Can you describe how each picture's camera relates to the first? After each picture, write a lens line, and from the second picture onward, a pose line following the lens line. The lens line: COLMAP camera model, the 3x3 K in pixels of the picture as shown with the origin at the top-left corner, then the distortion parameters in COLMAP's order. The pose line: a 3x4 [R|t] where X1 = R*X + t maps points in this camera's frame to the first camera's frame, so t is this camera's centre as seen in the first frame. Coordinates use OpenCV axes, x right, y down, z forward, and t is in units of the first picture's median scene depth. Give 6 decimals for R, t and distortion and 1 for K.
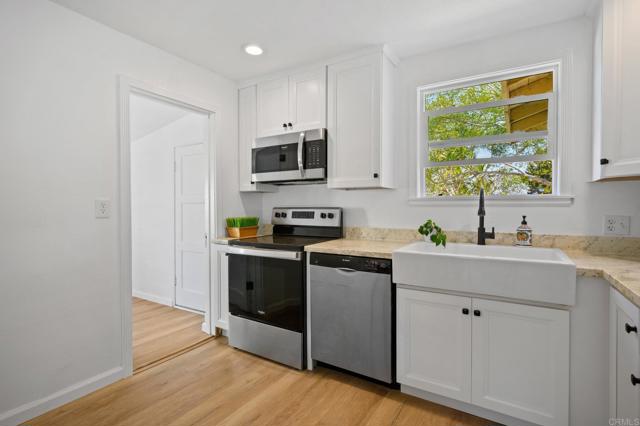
lens RADIAL K [[311.7, 0, 320.3], [0, 311.7, 209.9], [0, 0, 1]] dist [0.000623, -0.000088]
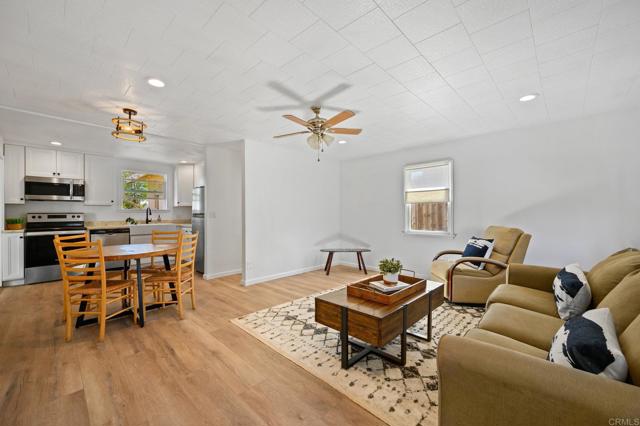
lens RADIAL K [[257.2, 0, 318.5], [0, 257.2, 212.4], [0, 0, 1]] dist [-0.000693, -0.000015]
pose [[0.184141, 0.002905, 0.982895, -1.572263], [0.011195, 0.999925, -0.005052, 0.019274], [-0.982836, 0.011934, 0.184095, -1.117358]]
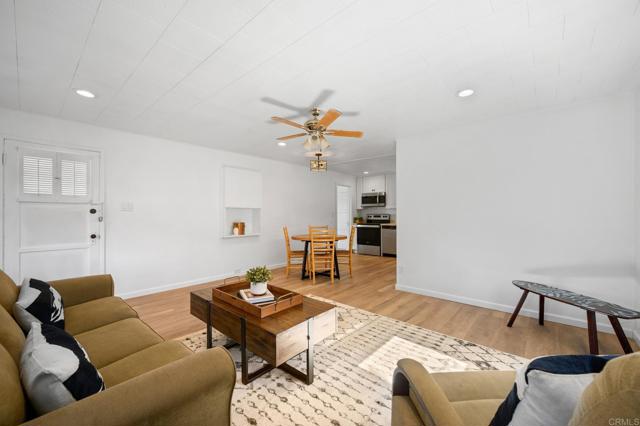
lens RADIAL K [[257.2, 0, 320.0], [0, 257.2, 215.0], [0, 0, 1]] dist [-0.000693, -0.000015]
pose [[0.987420, 0.000786, -0.158118, -0.251485], [-0.001627, 0.999985, -0.005187, 0.018472], [0.158112, 0.005379, 0.987407, -2.021627]]
